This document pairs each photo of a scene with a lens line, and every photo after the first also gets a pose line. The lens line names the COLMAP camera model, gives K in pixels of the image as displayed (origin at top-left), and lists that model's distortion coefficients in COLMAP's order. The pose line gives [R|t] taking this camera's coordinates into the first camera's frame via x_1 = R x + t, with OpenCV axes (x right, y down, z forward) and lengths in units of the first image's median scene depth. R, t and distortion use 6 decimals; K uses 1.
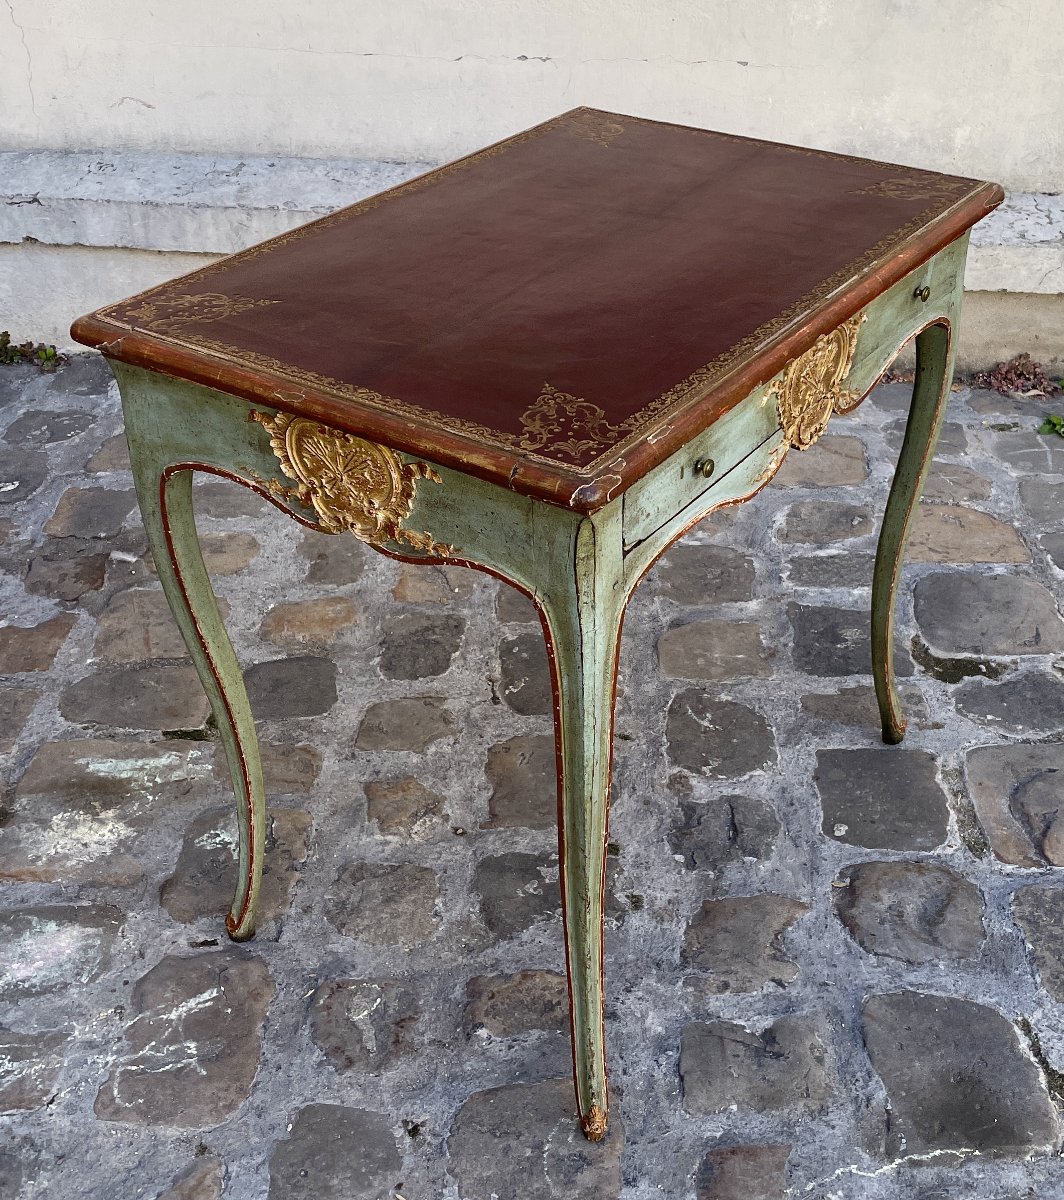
lens RADIAL K [[1505.5, 0, 600.1], [0, 1505.5, 566.1], [0, 0, 1]] dist [0.132084, -0.256007]
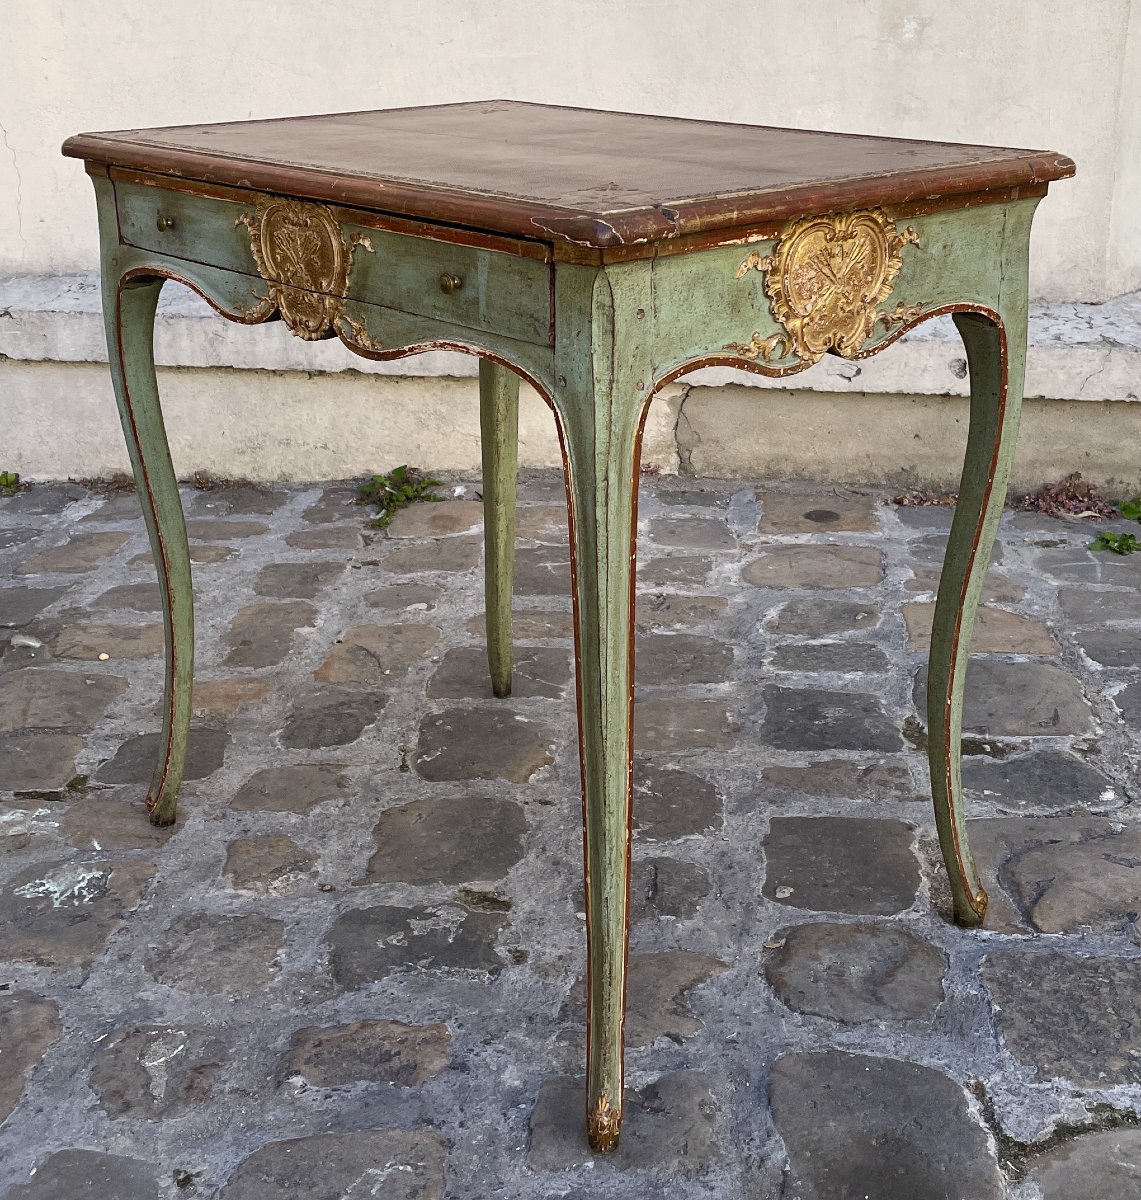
lens RADIAL K [[1674.7, 0, 612.1], [0, 1674.7, 466.9], [0, 0, 1]] dist [0.116643, -0.180632]
pose [[0.997077, -0.004106, -0.076293, 0.124253], [-0.016166, 0.964608, -0.263194, 0.176664], [0.074674, 0.263658, 0.961722, 0.046541]]
